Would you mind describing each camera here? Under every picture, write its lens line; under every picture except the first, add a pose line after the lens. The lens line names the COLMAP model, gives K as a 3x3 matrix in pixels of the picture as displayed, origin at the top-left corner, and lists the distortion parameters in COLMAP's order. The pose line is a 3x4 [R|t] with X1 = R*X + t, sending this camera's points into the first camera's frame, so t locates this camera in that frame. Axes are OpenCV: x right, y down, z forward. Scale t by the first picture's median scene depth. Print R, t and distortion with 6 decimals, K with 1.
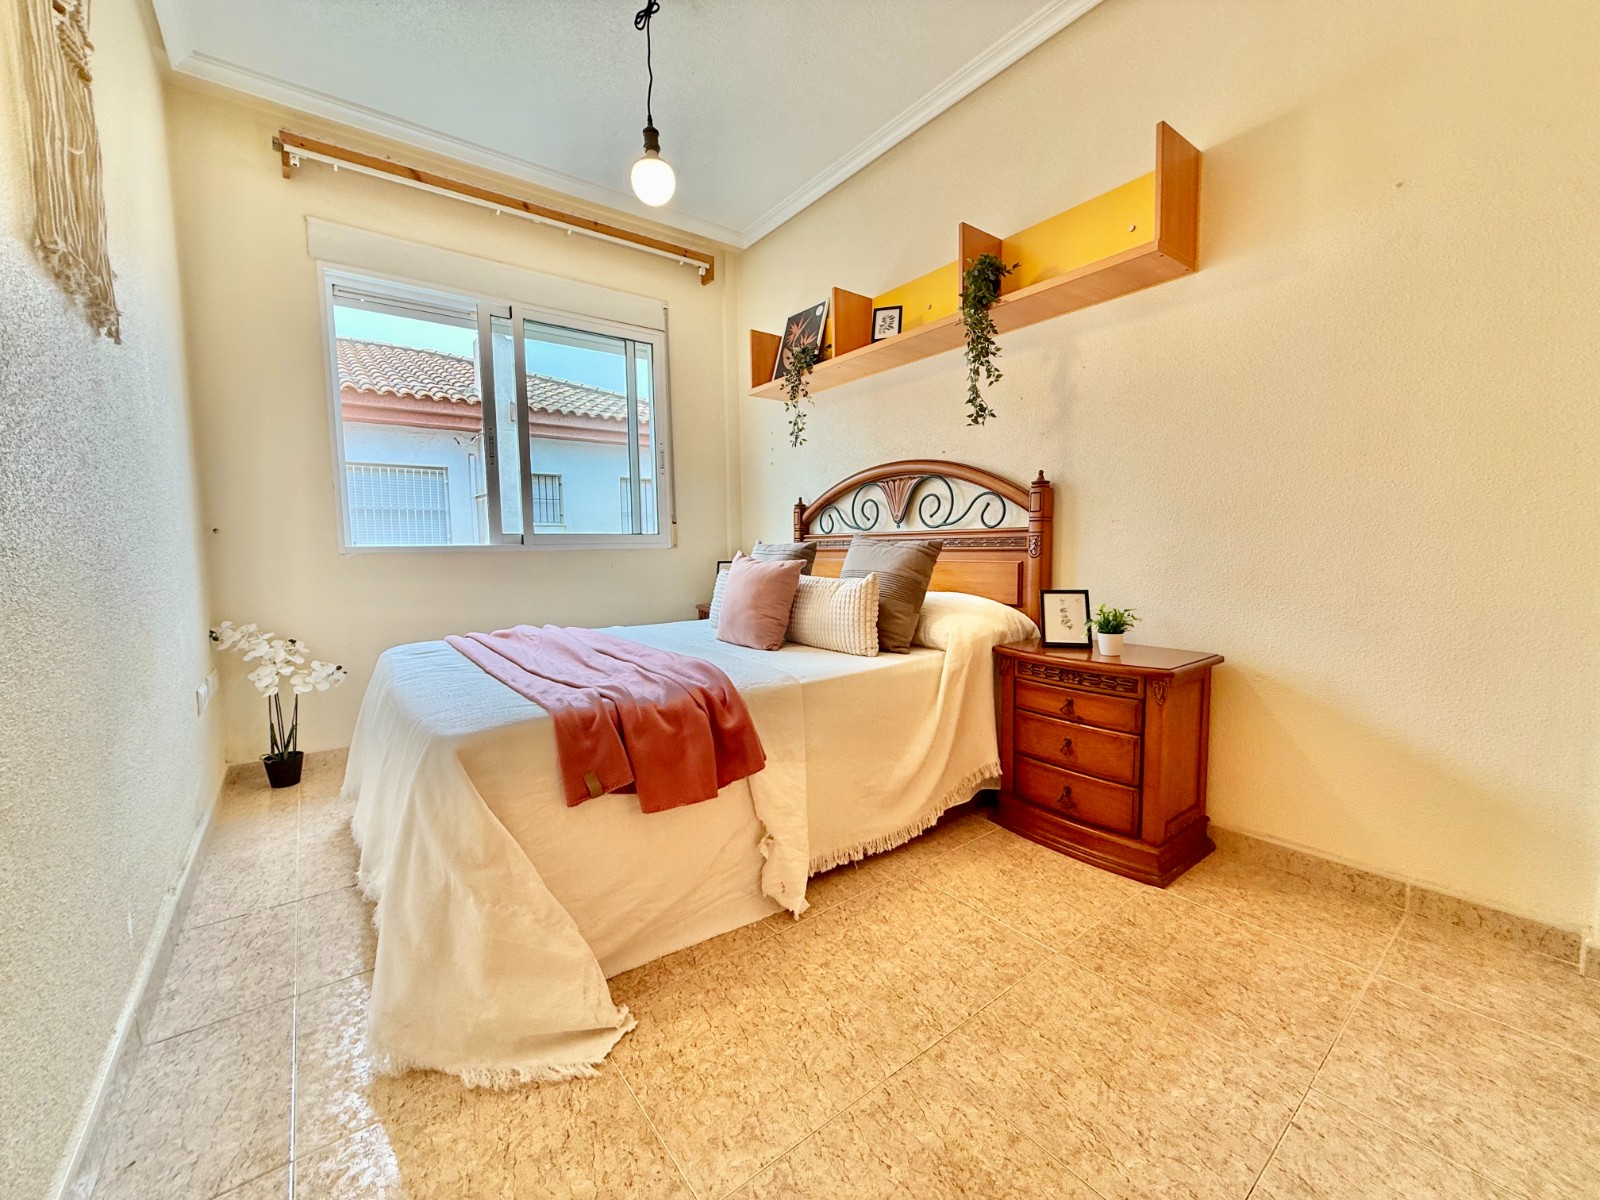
lens RADIAL K [[640.0, 0, 793.1], [0, 640.0, 599.2], [0, 0, 1]] dist [0.001444, 0.000340]
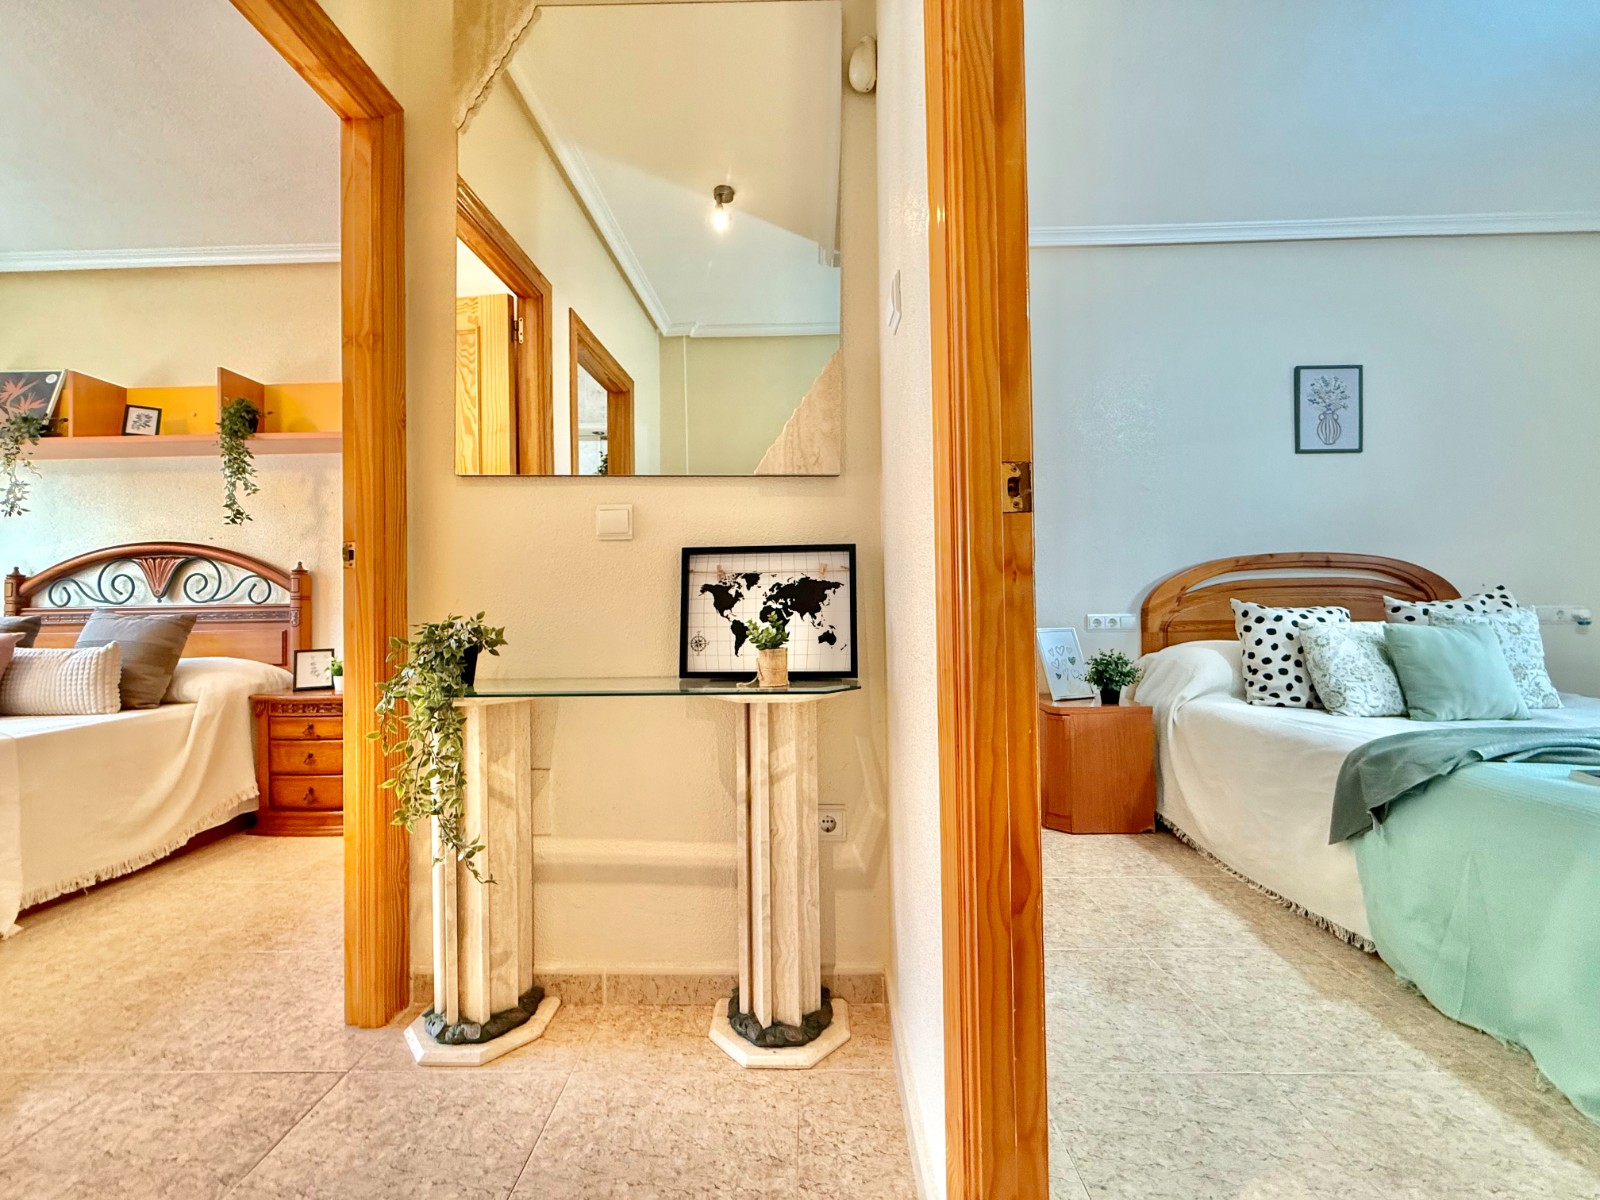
lens RADIAL K [[640.9, 0, 793.0], [0, 640.9, 599.5], [0, 0, 1]] dist [0.001169, 0.000173]
pose [[0.626783, 0.014557, 0.779058, -0.012140], [0.072245, 0.994433, -0.076705, 0.059670], [-0.775838, 0.104361, 0.622242, -0.682178]]
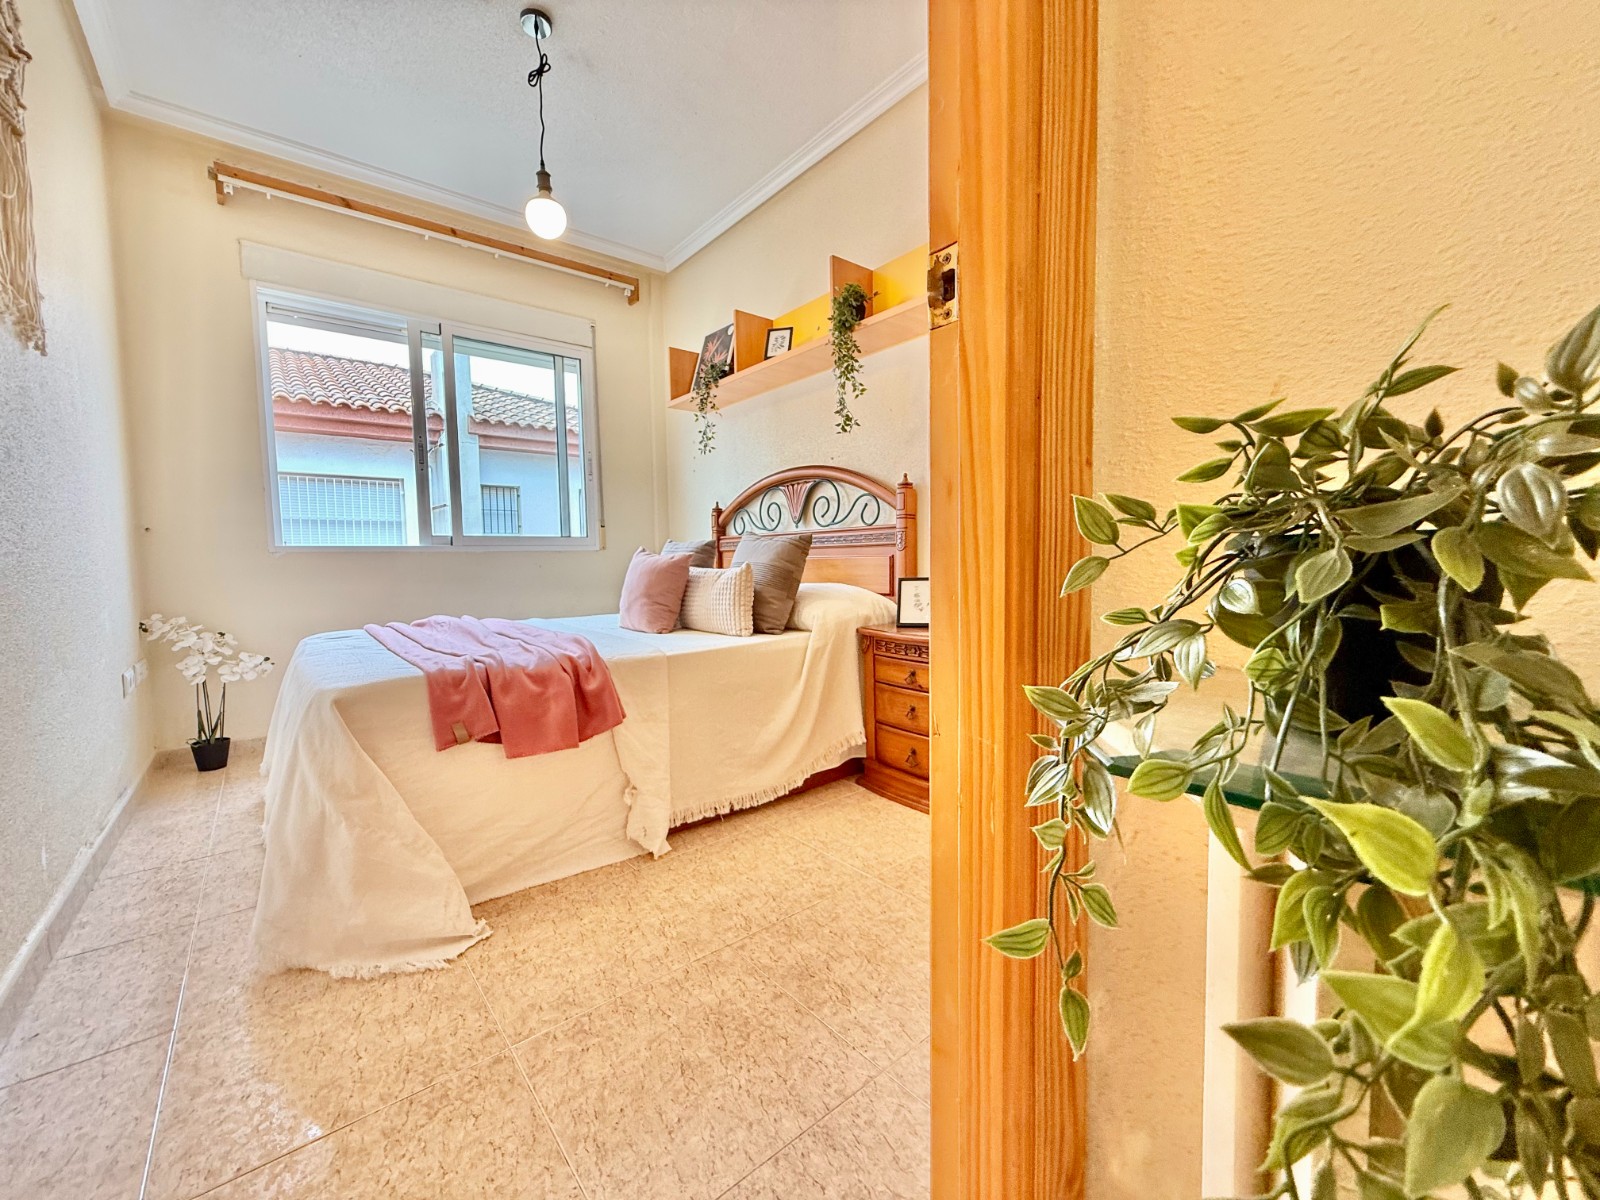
lens RADIAL K [[640.9, 0, 793.0], [0, 640.9, 599.5], [0, 0, 1]] dist [0.001169, 0.000173]
pose [[0.999324, -0.005684, 0.036310, 0.159451], [0.006497, 0.999730, -0.022318, 0.048107], [-0.036174, 0.022539, 0.999091, -0.123976]]
